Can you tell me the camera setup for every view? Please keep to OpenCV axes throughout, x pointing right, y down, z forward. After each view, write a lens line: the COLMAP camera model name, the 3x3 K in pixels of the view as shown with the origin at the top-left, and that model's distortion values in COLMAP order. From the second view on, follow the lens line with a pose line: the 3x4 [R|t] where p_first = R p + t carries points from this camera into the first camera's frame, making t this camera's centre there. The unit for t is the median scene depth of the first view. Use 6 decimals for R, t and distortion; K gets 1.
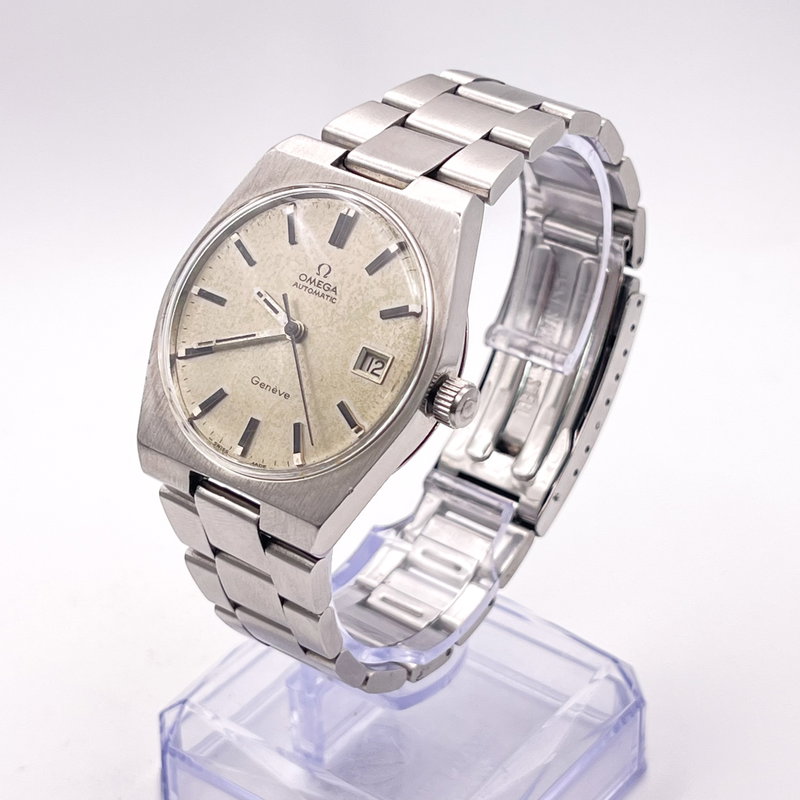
lens RADIAL K [[1980.4, 0, 368.4], [0, 1980.4, 399.9], [0, 0, 1]] dist [0.212548, -0.159528]
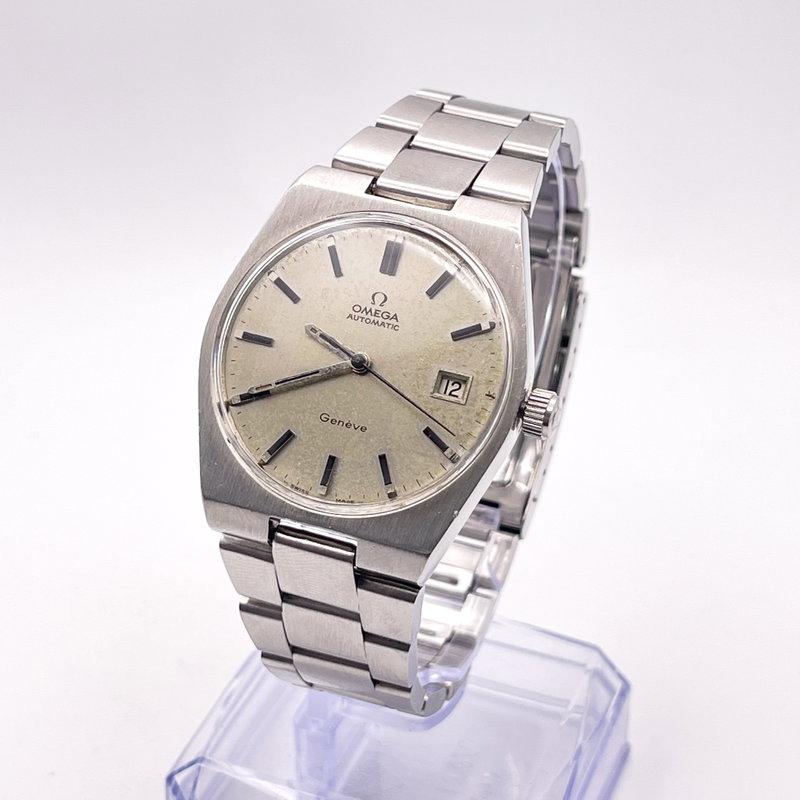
lens RADIAL K [[1980.4, 0, 368.4], [0, 1980.4, 399.9], [0, 0, 1]] dist [0.212548, -0.159528]
pose [[0.958061, -0.120456, 0.260018, -0.286113], [0.122511, 0.992432, 0.008351, -0.023693], [-0.259057, 0.023854, 0.965568, 0.043185]]
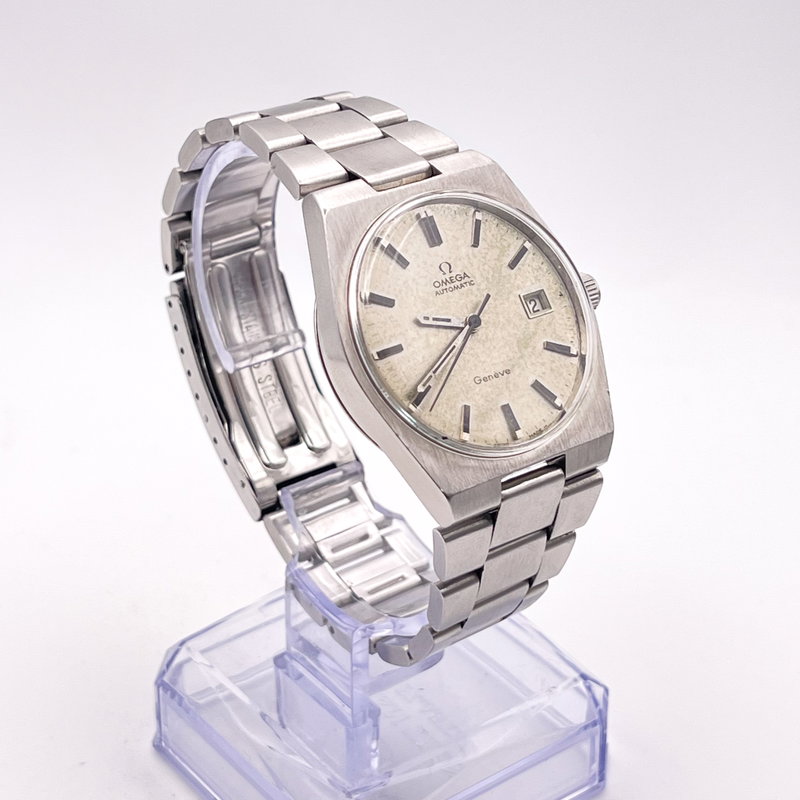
lens RADIAL K [[1980.4, 0, 368.4], [0, 1980.4, 399.9], [0, 0, 1]] dist [0.212548, -0.159528]
pose [[0.265553, -0.469629, 0.841980, -0.969918], [0.506430, 0.811091, 0.292677, -0.341423], [-0.820372, 0.348682, 0.453222, 0.553740]]
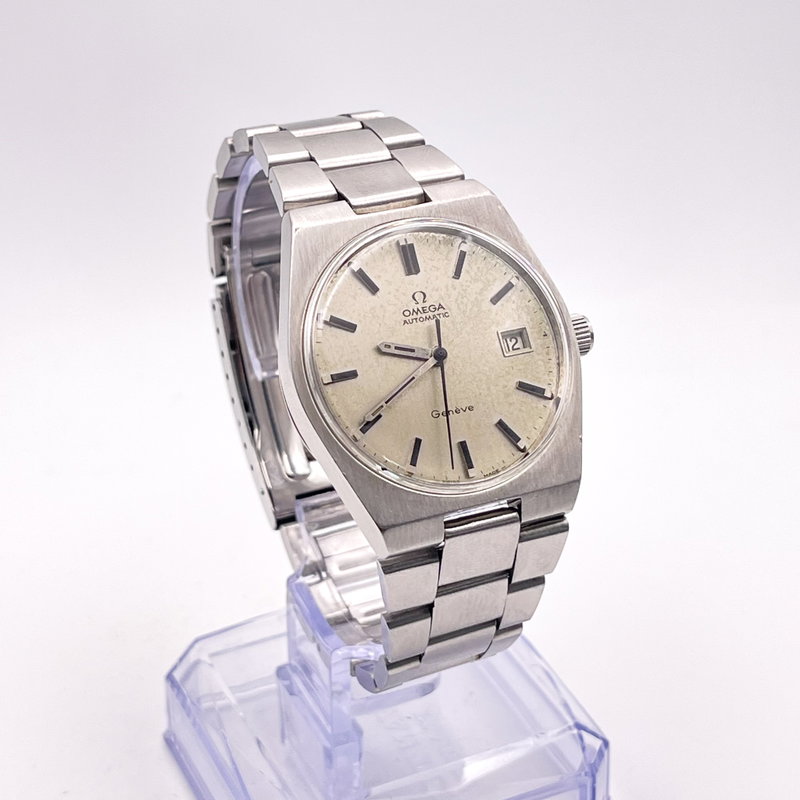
lens RADIAL K [[1980.4, 0, 368.4], [0, 1980.4, 399.9], [0, 0, 1]] dist [0.212548, -0.159528]
pose [[0.465113, -0.437855, 0.769385, -0.872078], [0.473077, 0.857542, 0.202038, -0.243727], [-0.748244, 0.270007, 0.605993, 0.375183]]
